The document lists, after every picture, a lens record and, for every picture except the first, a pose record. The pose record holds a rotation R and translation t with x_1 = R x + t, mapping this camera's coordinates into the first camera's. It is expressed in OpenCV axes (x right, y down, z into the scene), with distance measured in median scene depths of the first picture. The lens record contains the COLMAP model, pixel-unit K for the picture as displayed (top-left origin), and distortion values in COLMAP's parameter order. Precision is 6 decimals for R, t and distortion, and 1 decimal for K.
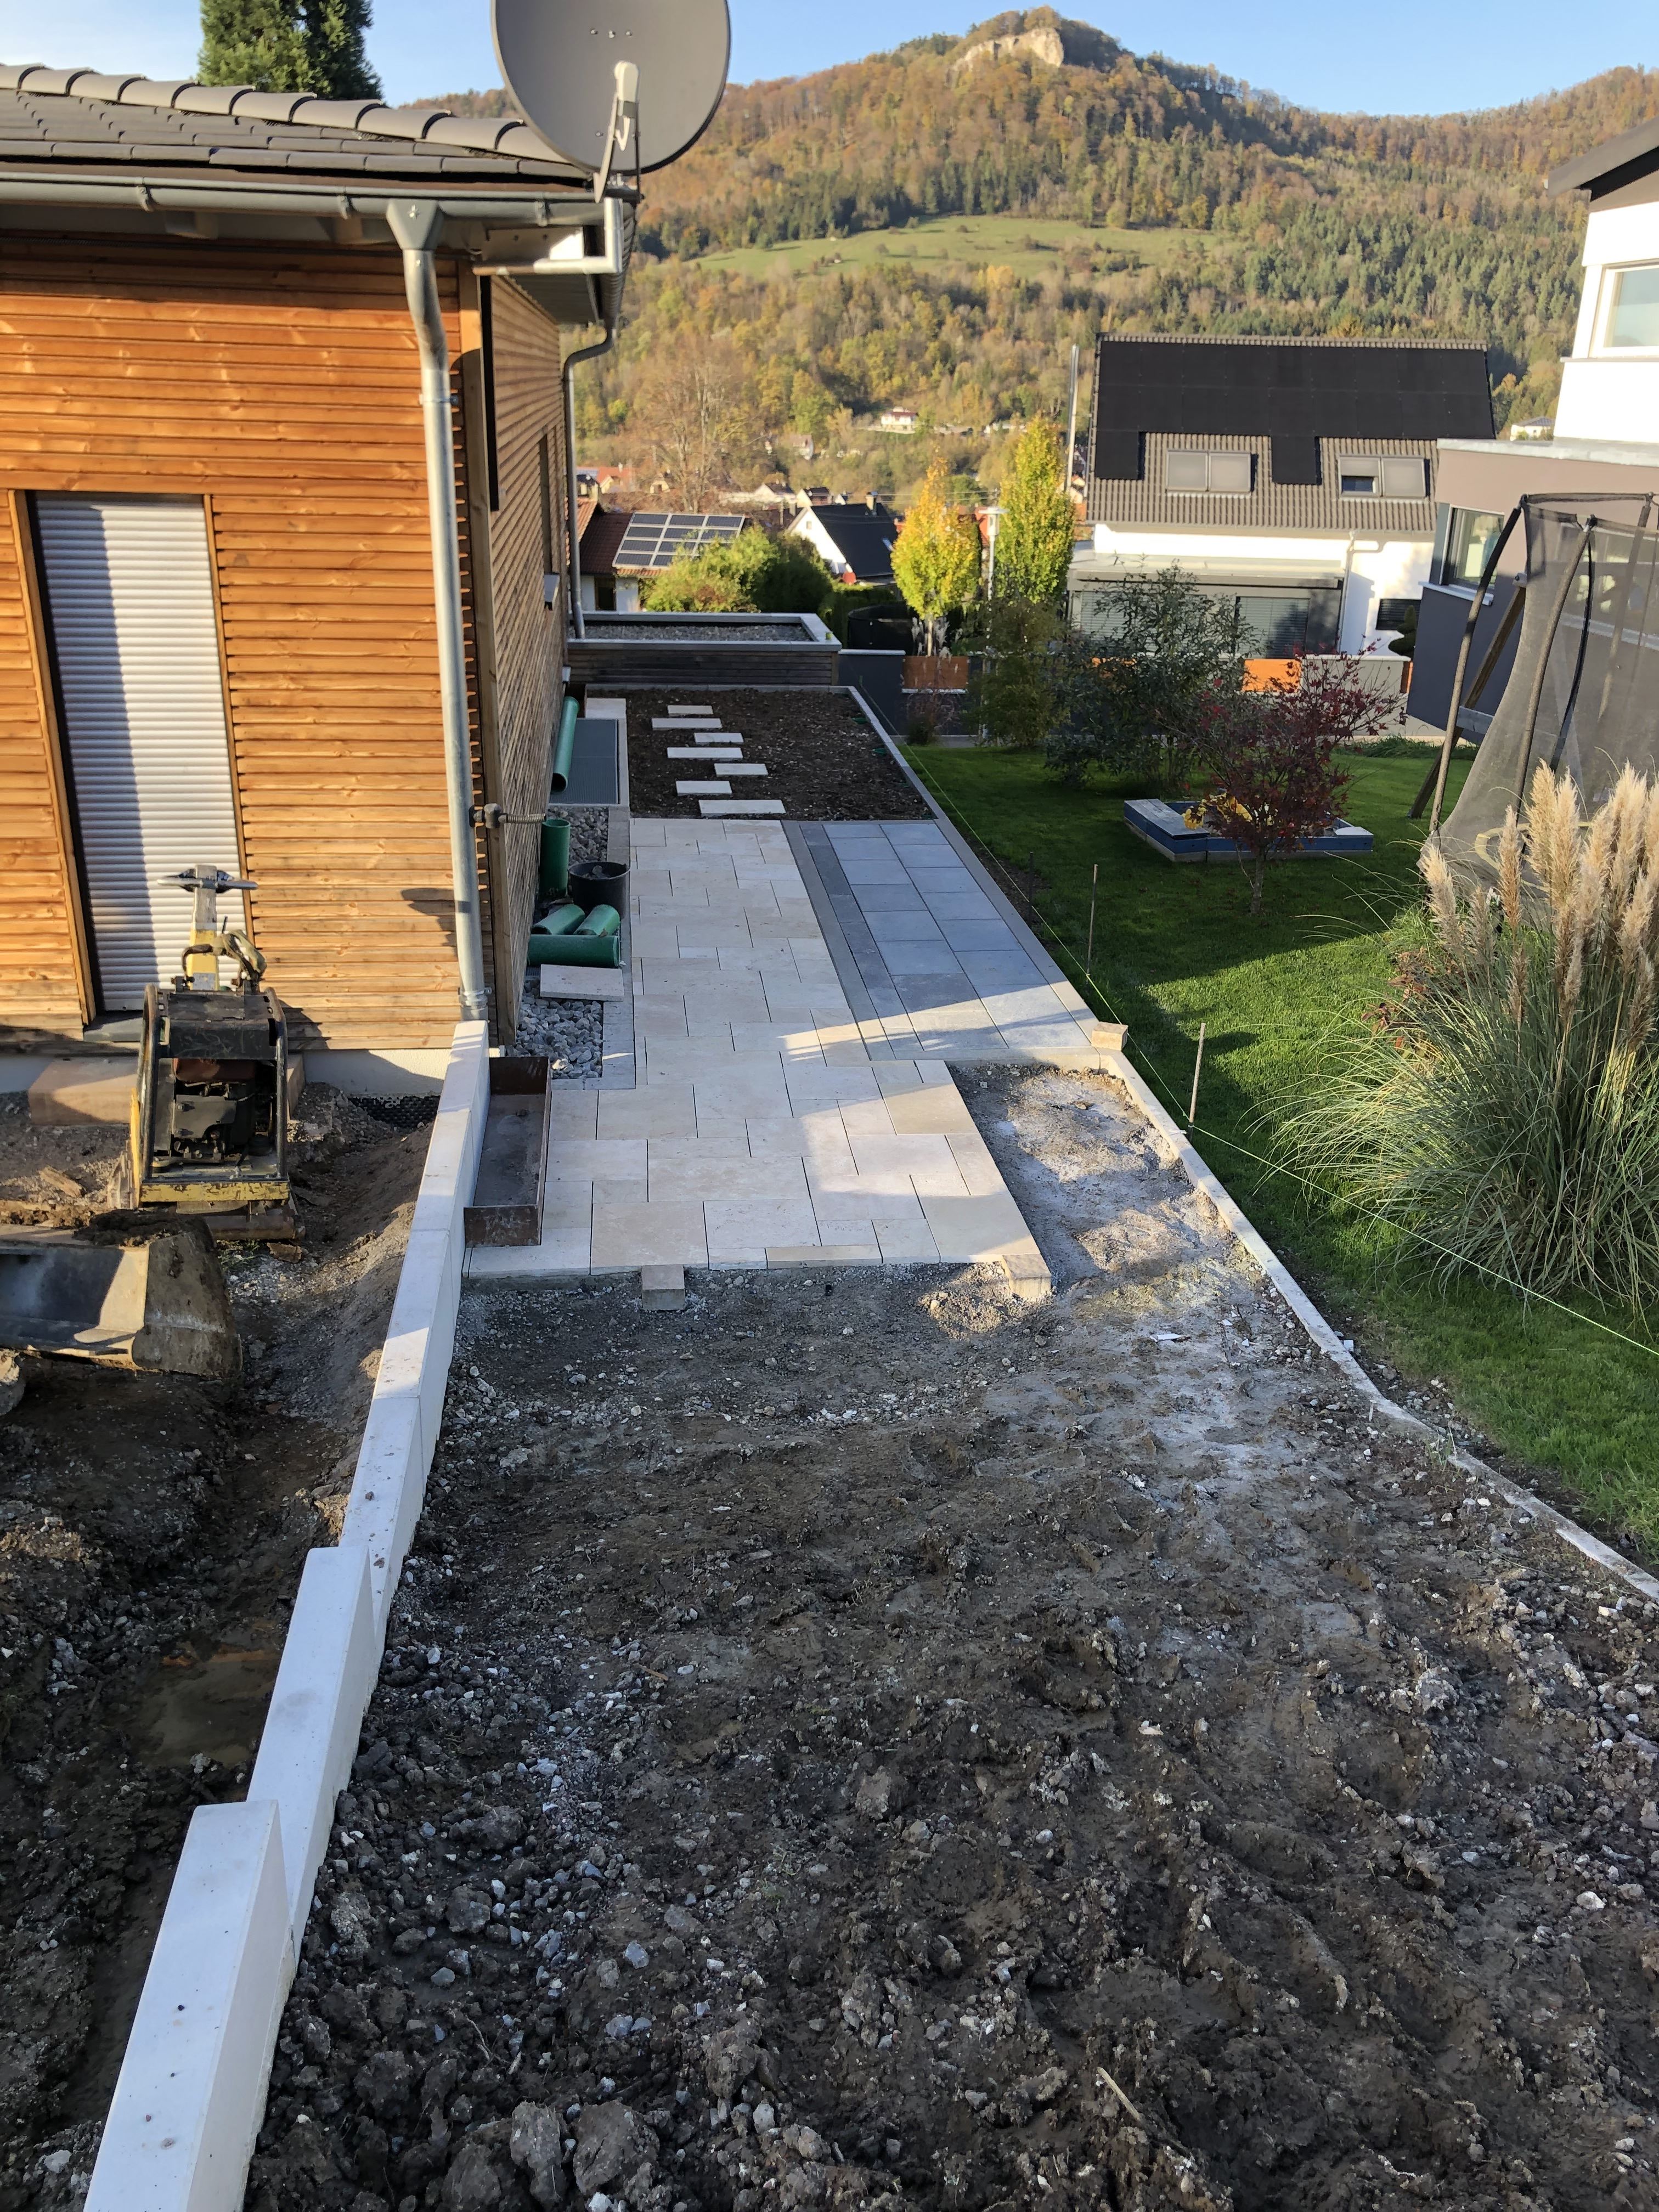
lens RADIAL K [[1783.5, 0, 842.9], [0, 1783.5, 1071.3], [0, 0, 1]] dist [0.003187, -0.003523]
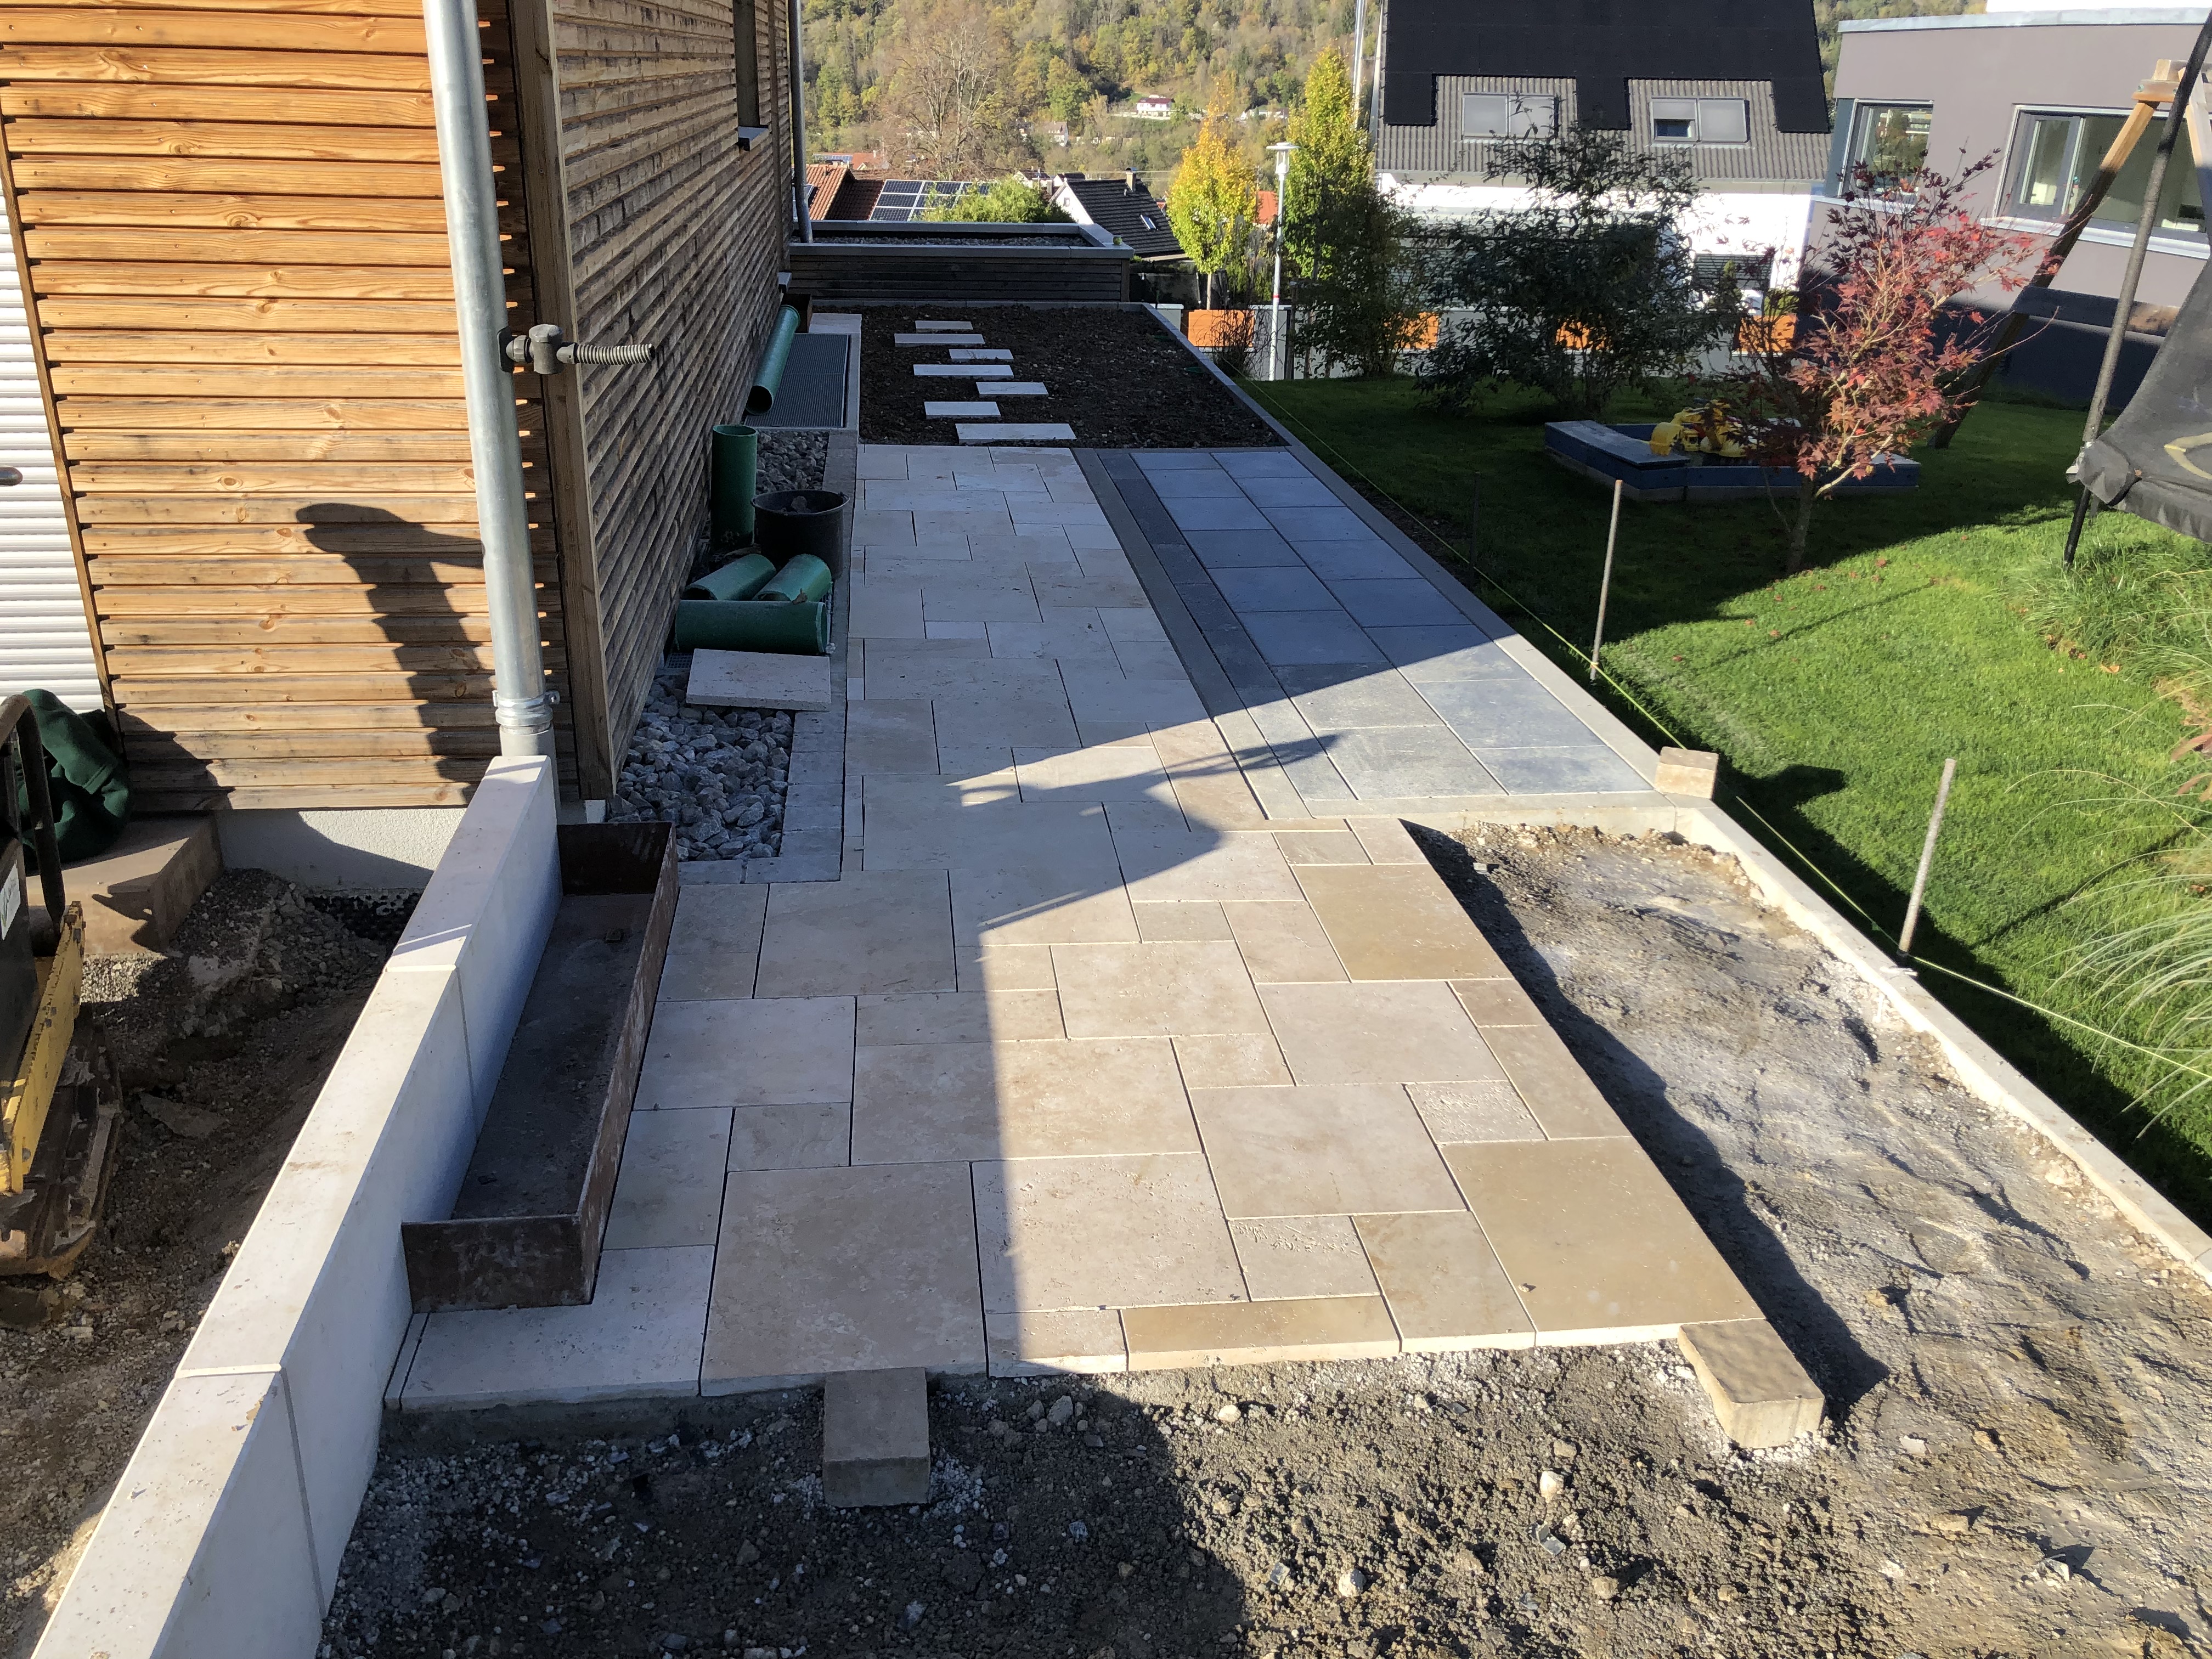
lens RADIAL K [[1780.5, 0, 1106.0], [0, 1780.5, 829.5], [0, 0, 1]] dist [-0.014942, 0.013449]
pose [[0.999993, -0.002131, 0.003194, -0.029602], [0.002008, 0.999274, 0.038052, -0.019540], [-0.003273, -0.038045, 0.999271, 0.359469]]
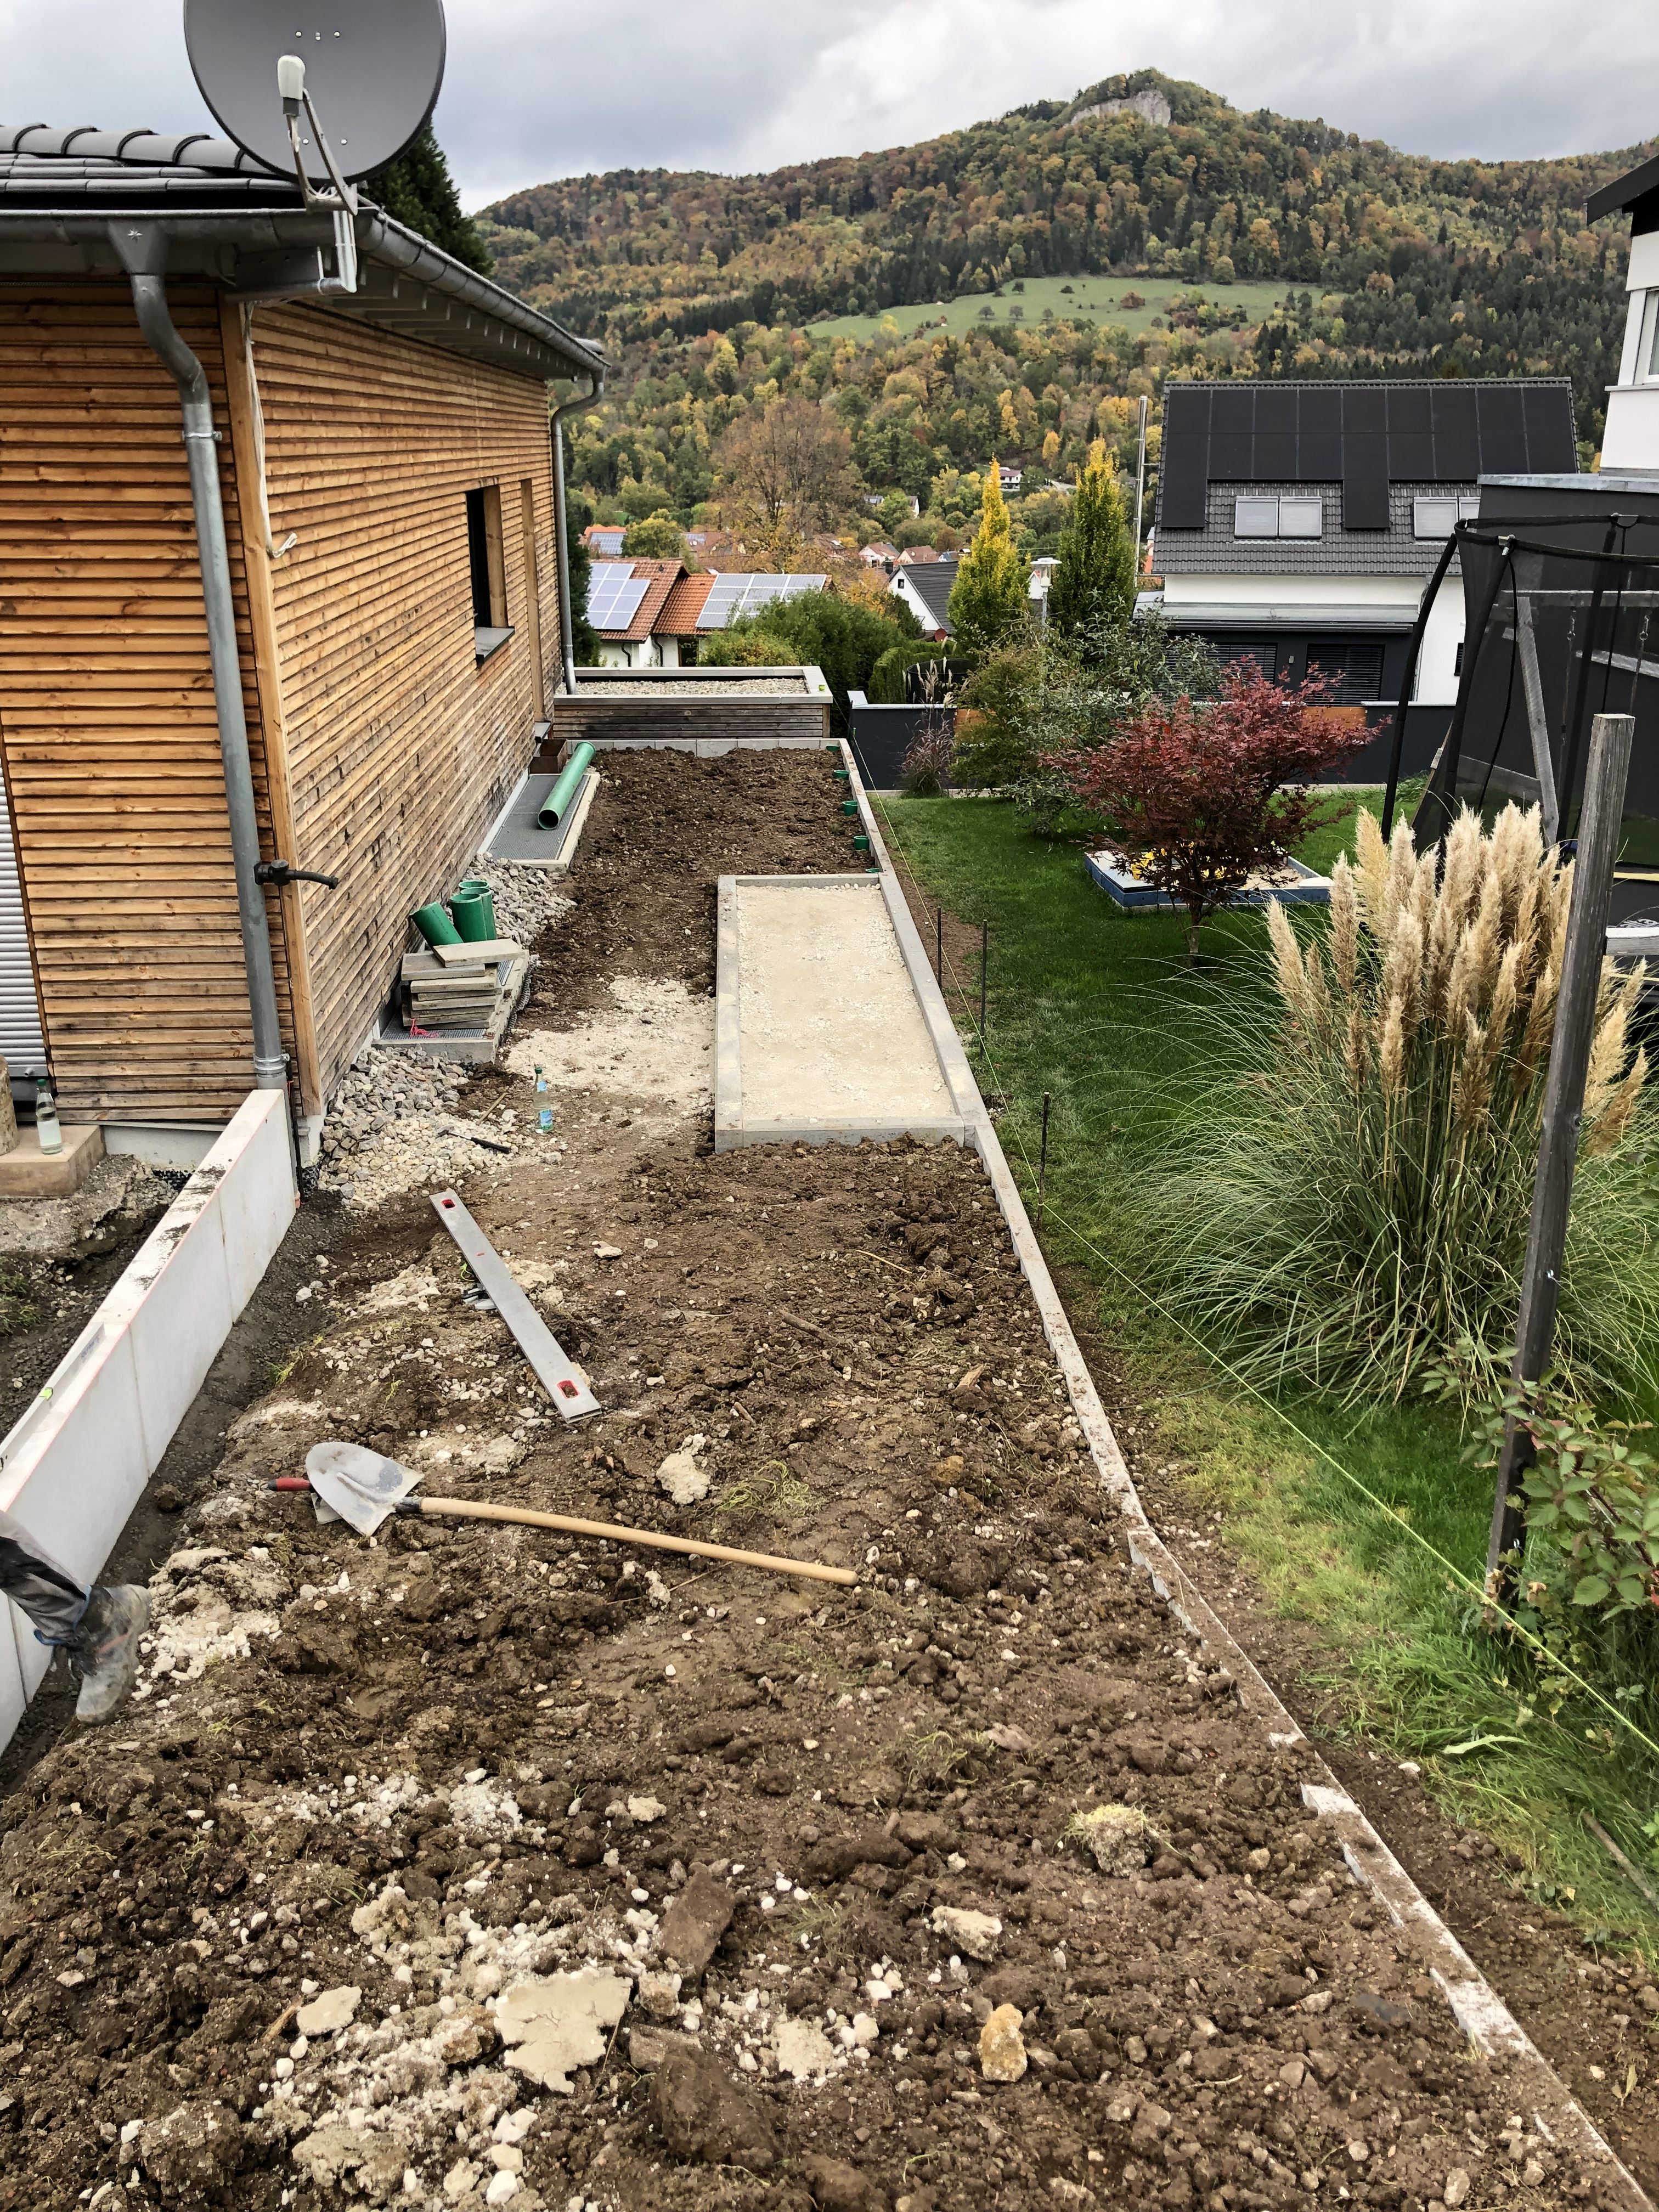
lens RADIAL K [[1780.5, 0, 829.5], [0, 1780.5, 1106.0], [0, 0, 1]] dist [-0.014942, 0.013449]
pose [[0.997851, -0.001307, -0.065511, 0.113607], [0.000509, 0.999926, -0.012186, -0.005703], [0.065522, 0.012127, 0.997777, 0.057530]]
